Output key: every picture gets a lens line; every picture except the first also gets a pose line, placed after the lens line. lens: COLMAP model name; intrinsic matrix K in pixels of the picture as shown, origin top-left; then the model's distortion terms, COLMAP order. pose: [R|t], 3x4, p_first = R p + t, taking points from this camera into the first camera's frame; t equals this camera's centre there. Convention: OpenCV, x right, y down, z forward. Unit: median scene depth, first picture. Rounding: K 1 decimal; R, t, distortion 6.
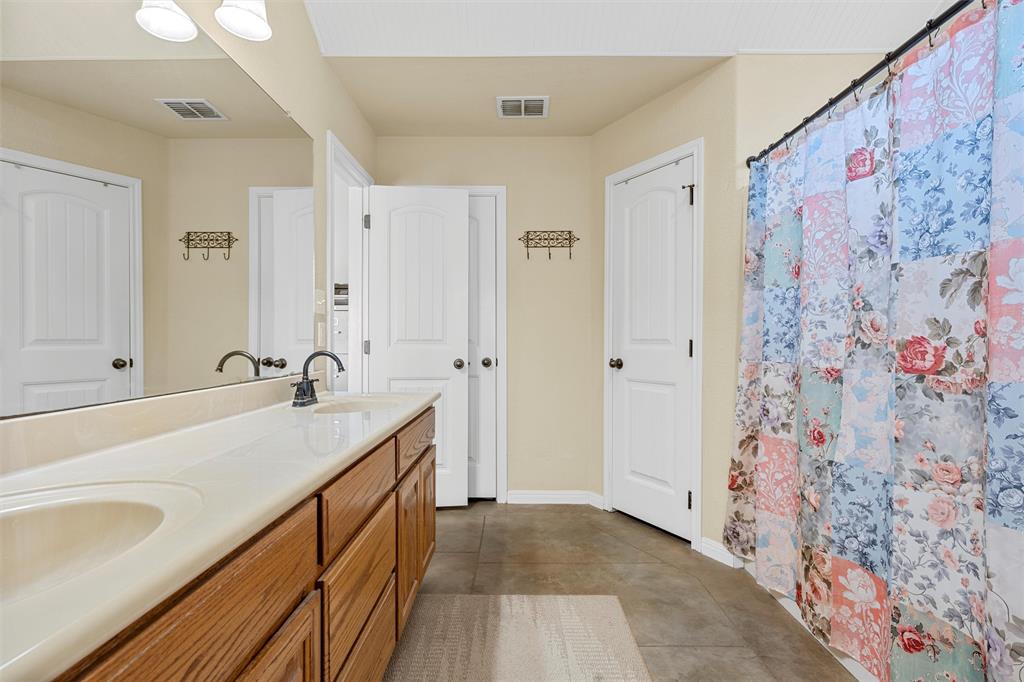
lens RADIAL K [[488.5, 0, 510.8], [0, 488.5, 340.2], [0, 0, 1]] dist [0.001985, 0.000408]
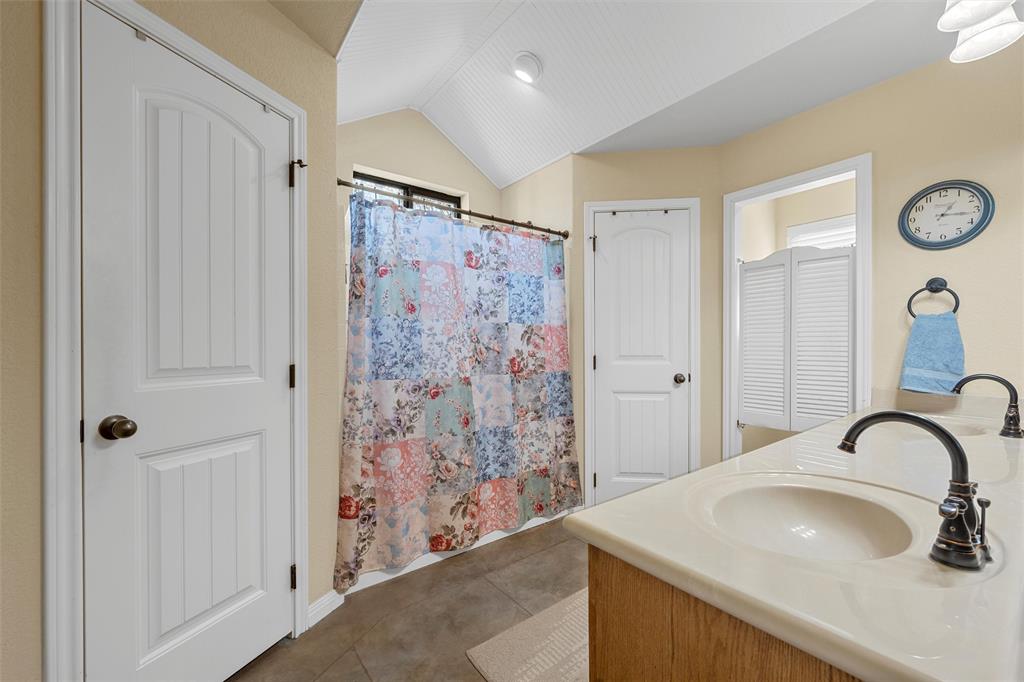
lens RADIAL K [[428.0, 0, 507.8], [0, 428.0, 343.9], [0, 0, 1]] dist [-0.000653, -0.000577]
pose [[-0.616553, -0.001898, 0.787311, -0.568900], [-0.003834, 0.999992, -0.000592, -0.054228], [-0.787304, -0.003384, -0.616555, 1.804860]]
